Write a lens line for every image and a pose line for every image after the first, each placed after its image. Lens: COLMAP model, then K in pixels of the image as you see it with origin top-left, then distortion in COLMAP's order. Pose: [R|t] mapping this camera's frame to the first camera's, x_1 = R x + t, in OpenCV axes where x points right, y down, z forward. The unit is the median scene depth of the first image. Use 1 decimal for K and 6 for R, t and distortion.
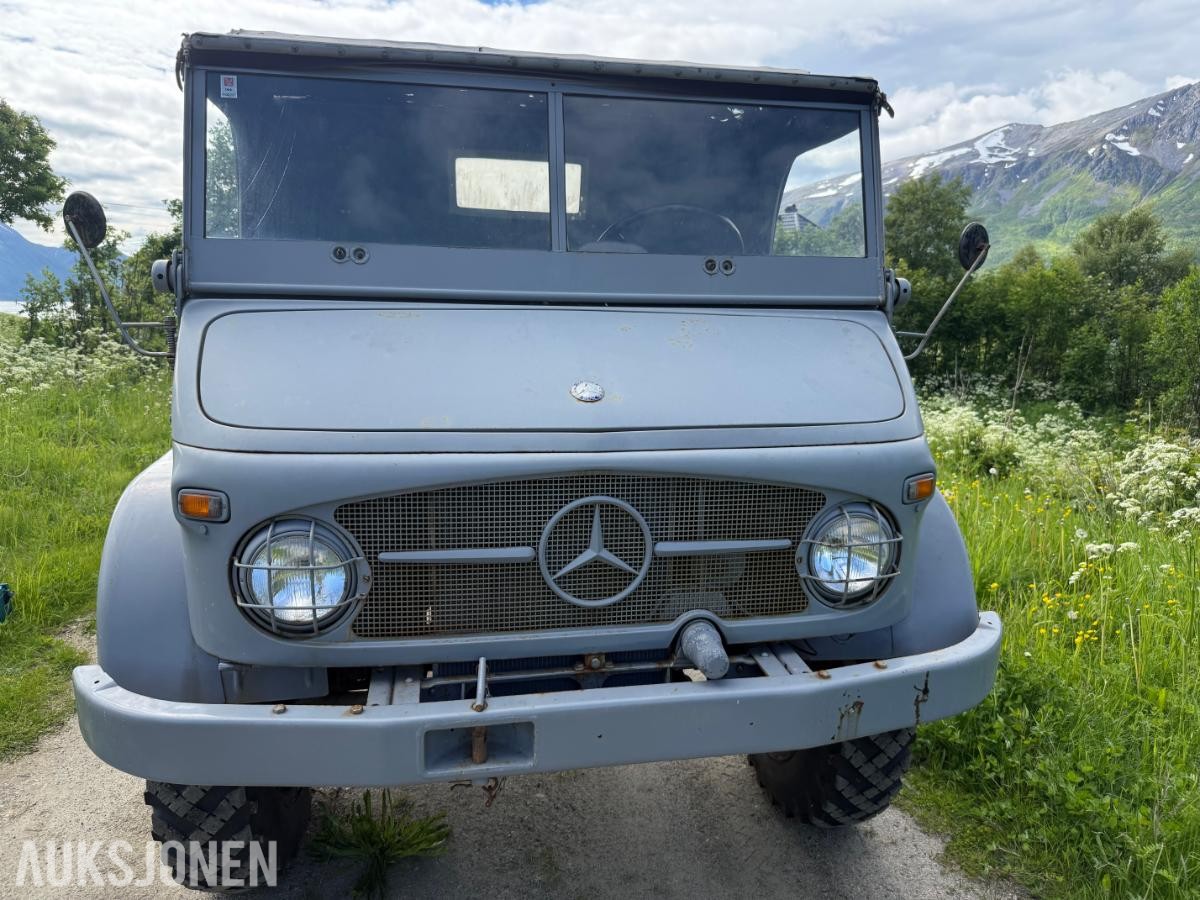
lens RADIAL K [[851.5, 0, 600.0], [0, 851.5, 450.0], [0, 0, 1]] dist [0.070360, -0.115473]
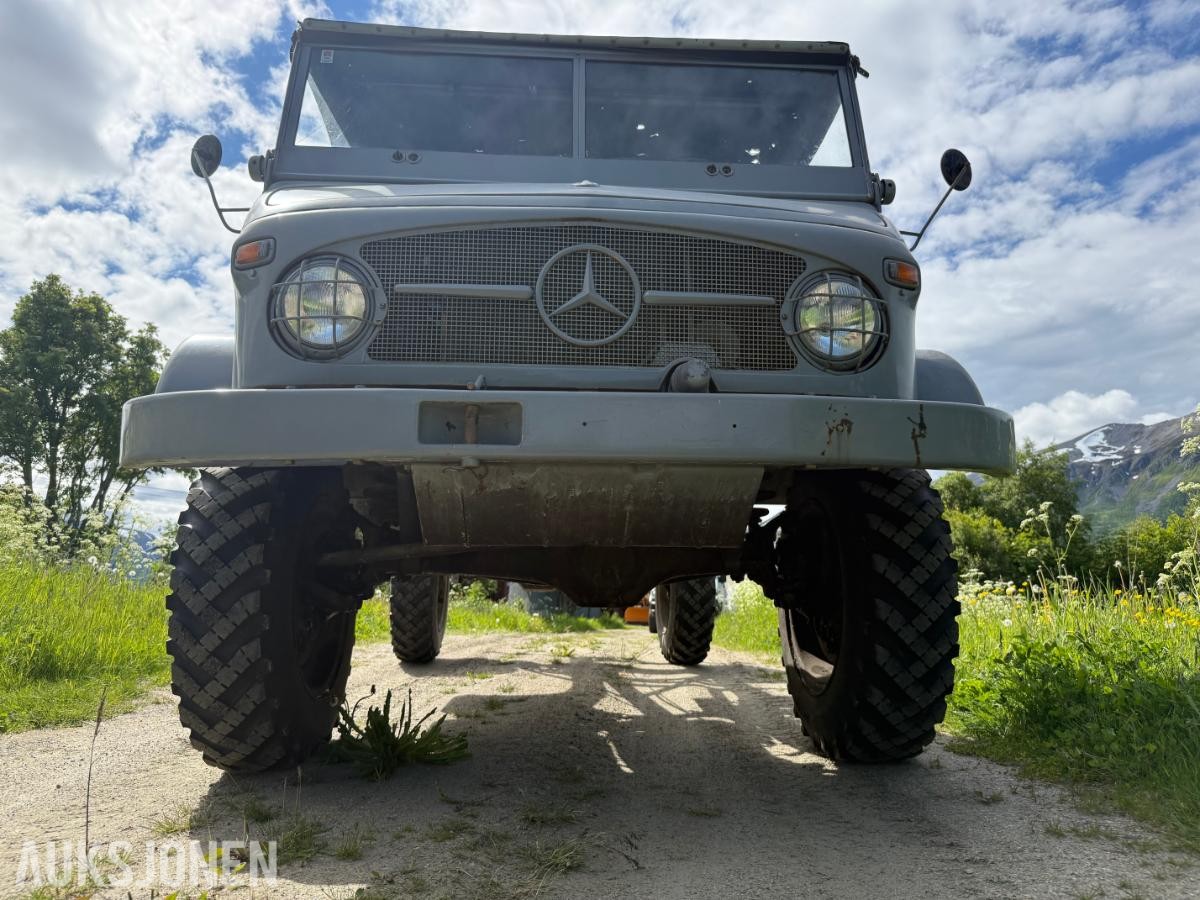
lens RADIAL K [[851.5, 0, 600.0], [0, 851.5, 450.0], [0, 0, 1]] dist [0.070360, -0.115473]
pose [[0.992638, -0.032241, -0.116751, 0.124059], [-0.010506, 0.937370, -0.348178, 0.648368], [0.120664, 0.346841, 0.930130, 0.046356]]
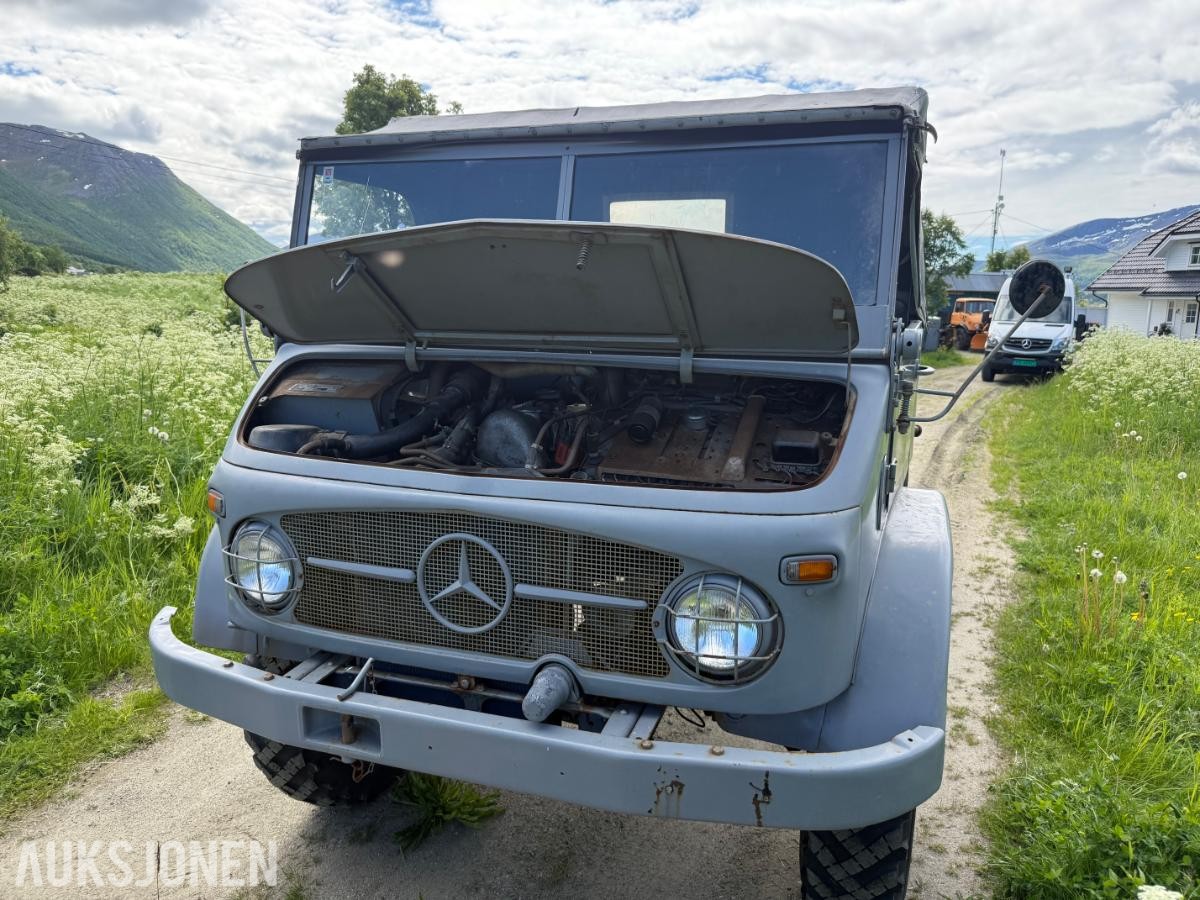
lens RADIAL K [[838.5, 0, 600.0], [0, 838.5, 450.0], [0, 0, 1]] dist [0.106702, -0.222907]
pose [[0.869133, 0.080067, -0.488055, 0.629975], [-0.081837, 0.996488, 0.017741, -0.082169], [0.487761, 0.024521, 0.872633, 0.117544]]
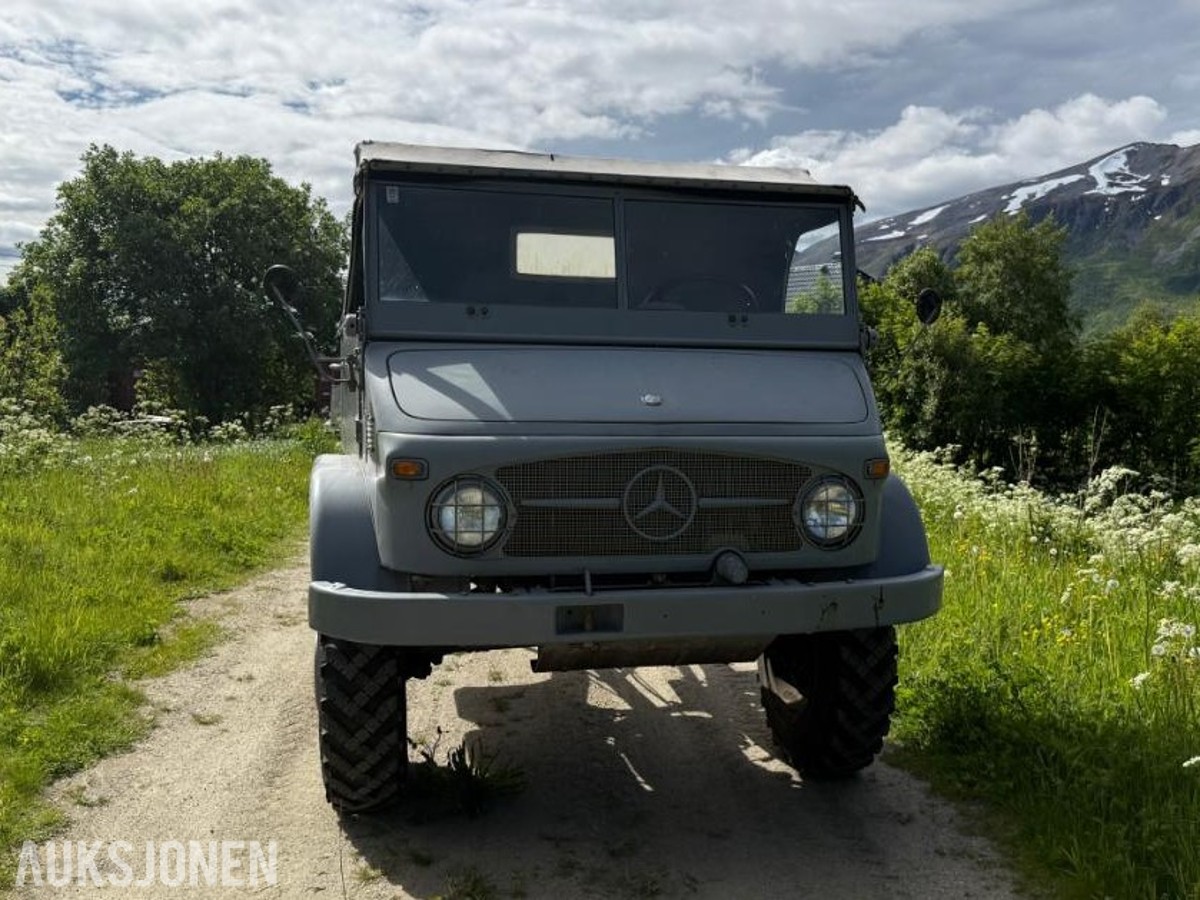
lens RADIAL K [[1212.5, 0, 638.5], [0, 1212.5, 450.9], [0, 0, 1]] dist [0.214644, -0.508268]
pose [[0.998926, -0.004619, 0.046099, -0.133670], [0.009872, 0.993389, -0.114376, 0.258161], [-0.045266, 0.114708, 0.992367, -1.089824]]
